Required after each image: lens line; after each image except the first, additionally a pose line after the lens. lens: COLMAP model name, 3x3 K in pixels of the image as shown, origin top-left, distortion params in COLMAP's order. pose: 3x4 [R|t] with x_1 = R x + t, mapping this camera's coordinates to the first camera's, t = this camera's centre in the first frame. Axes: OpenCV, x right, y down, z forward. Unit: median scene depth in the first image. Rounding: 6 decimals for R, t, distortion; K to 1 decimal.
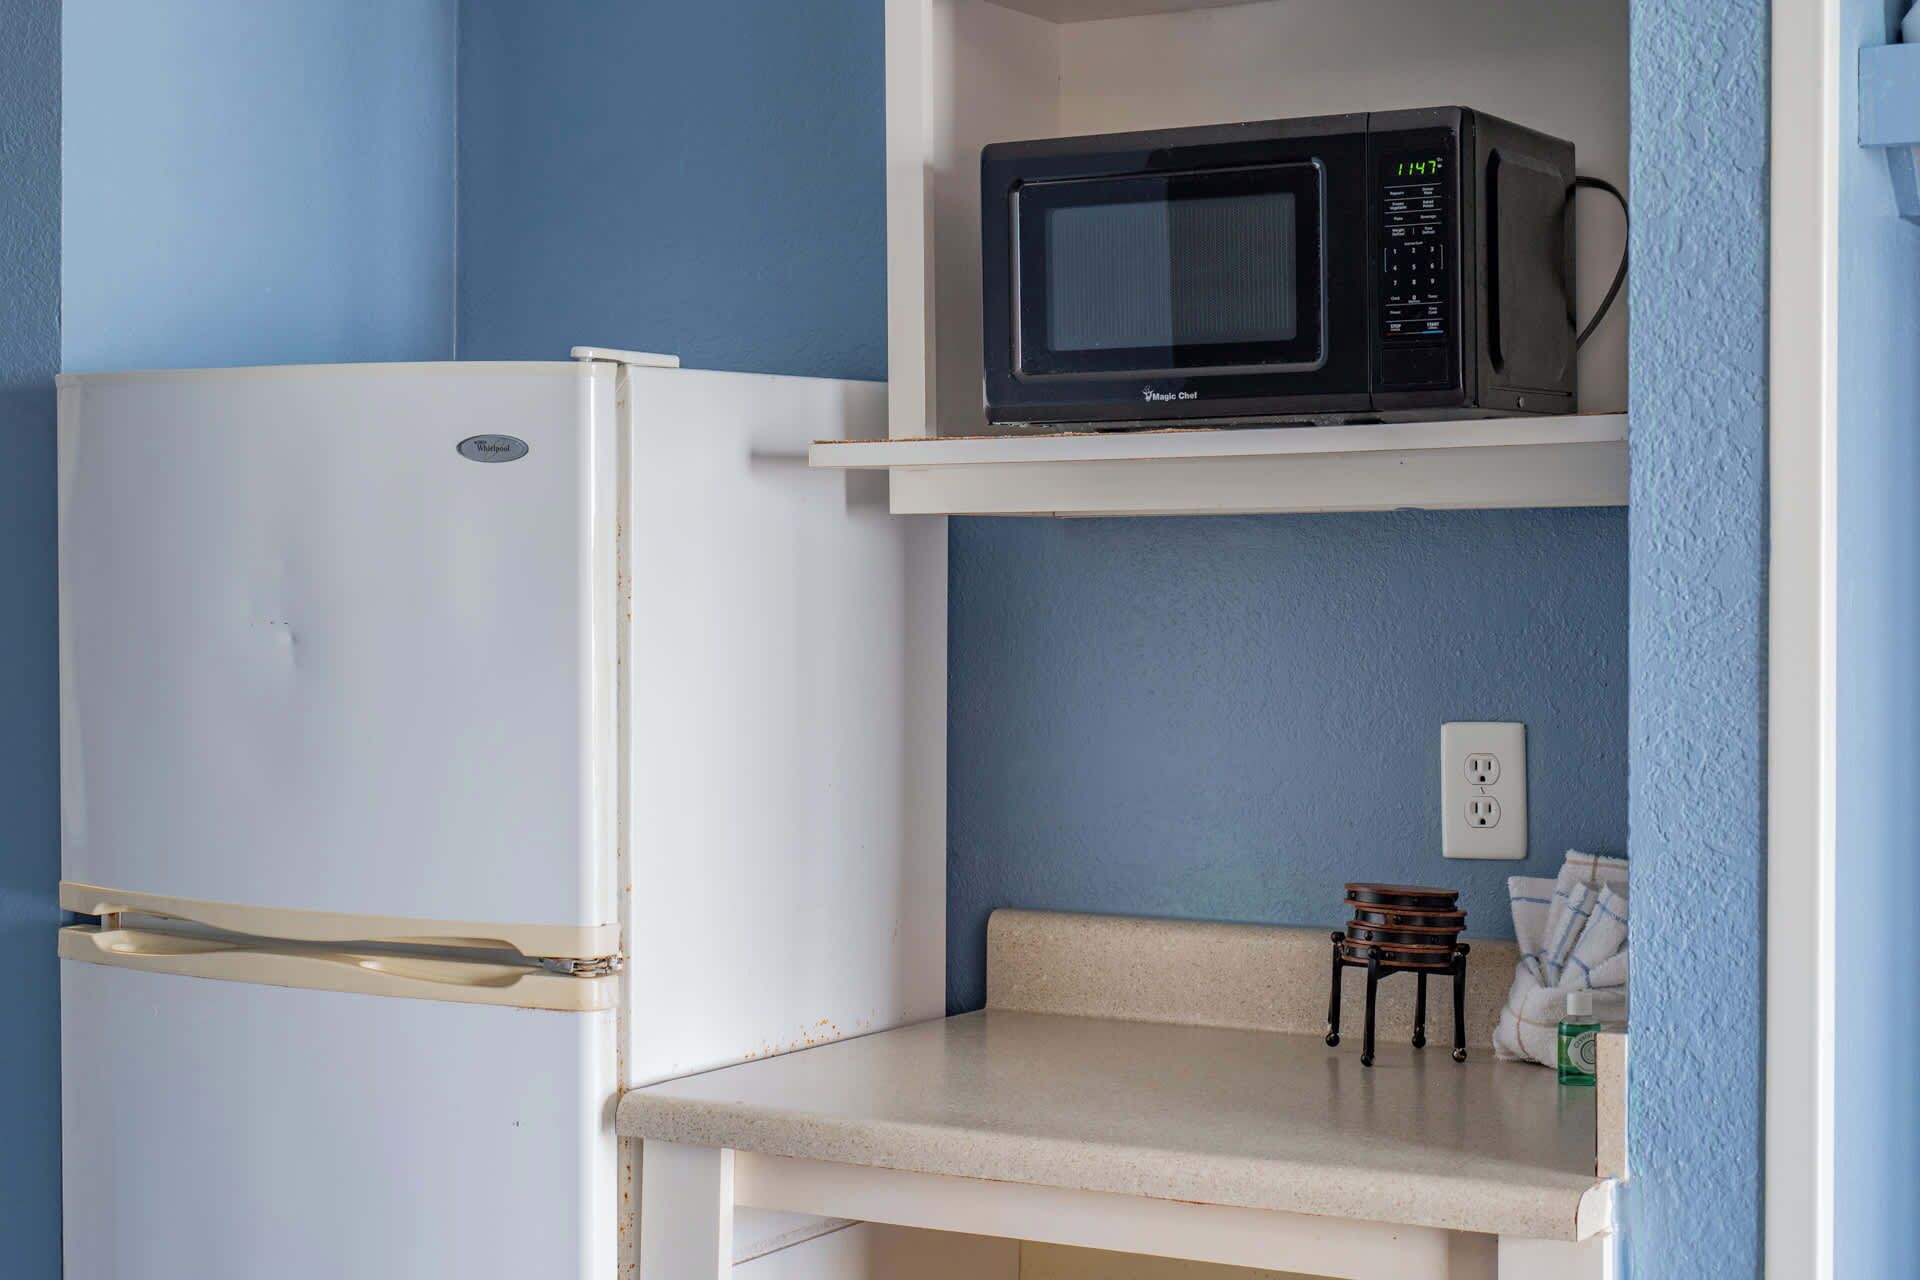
lens RADIAL K [[3523.8, 0, 960.0], [0, 3523.8, 640.0], [0, 0, 1]] dist [-0.034674, 0.058202]
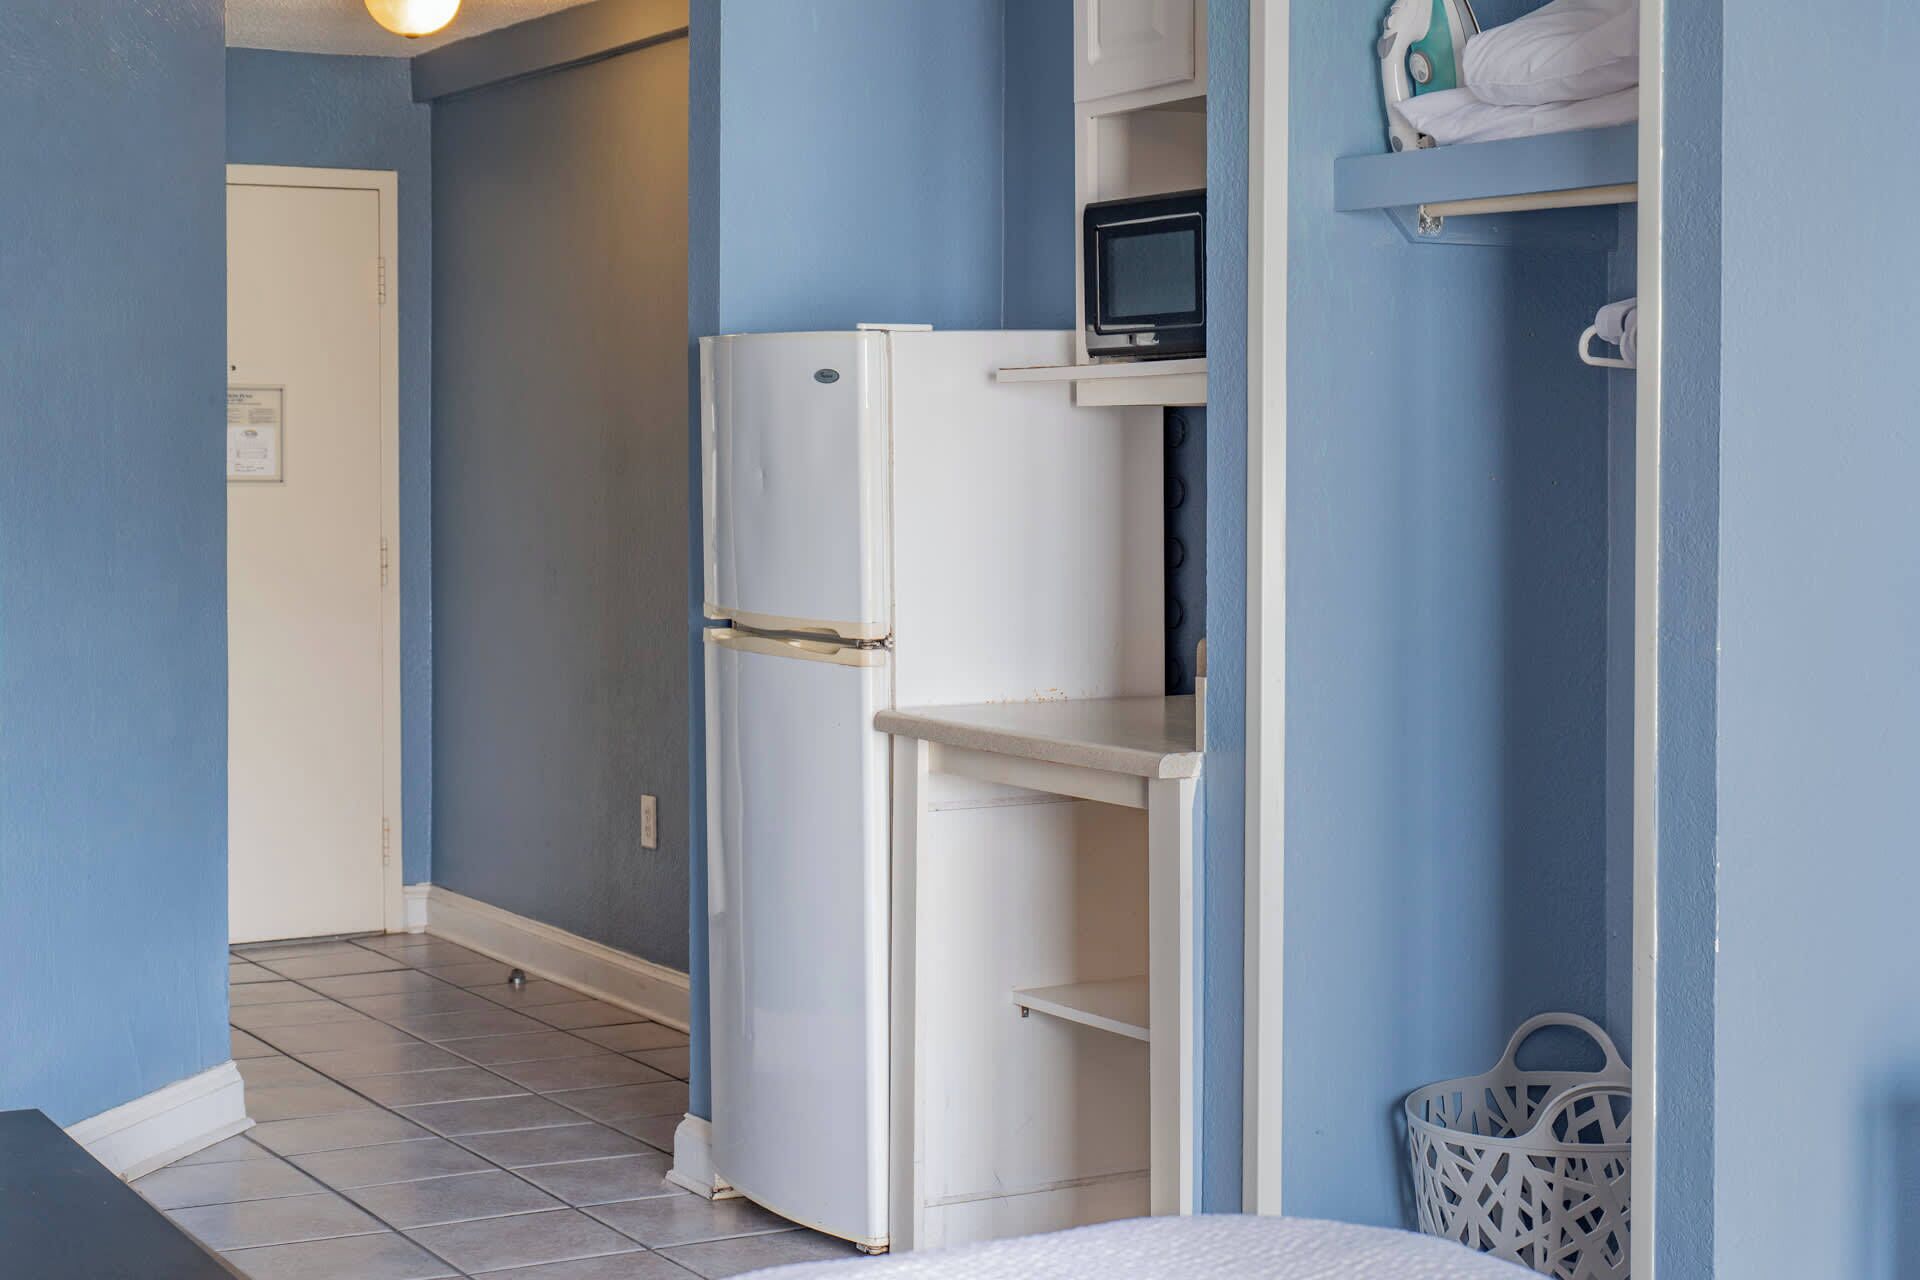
lens RADIAL K [[3523.8, 0, 960.0], [0, 3523.8, 640.0], [0, 0, 1]] dist [-0.034674, 0.058202]
pose [[0.867618, 0.024111, -0.496646, 0.894668], [-0.002840, 0.999048, 0.043542, 0.006091], [0.497222, -0.036367, 0.866861, -0.648442]]
